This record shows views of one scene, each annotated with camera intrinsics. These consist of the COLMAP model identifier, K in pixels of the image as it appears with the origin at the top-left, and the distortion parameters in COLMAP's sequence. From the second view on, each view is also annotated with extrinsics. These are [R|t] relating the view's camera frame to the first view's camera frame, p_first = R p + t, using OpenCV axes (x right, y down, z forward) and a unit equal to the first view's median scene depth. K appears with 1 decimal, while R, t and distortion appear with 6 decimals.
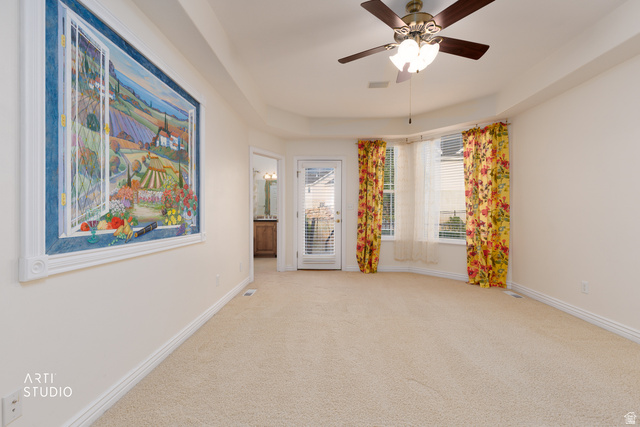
lens RADIAL K [[289.2, 0, 319.9], [0, 289.2, 213.0], [0, 0, 1]] dist [-0.001041, 0.000701]
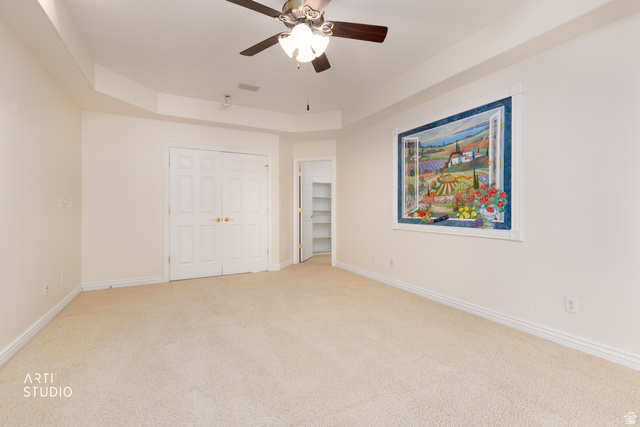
lens RADIAL K [[289.2, 0, 320.3], [0, 289.2, 212.6], [0, 0, 1]] dist [-0.001041, 0.000701]
pose [[-0.872331, 0.001010, -0.488914, 0.869294], [-0.004165, 0.999946, 0.009496, 0.005167], [0.488897, 0.010320, -0.872280, 2.162210]]
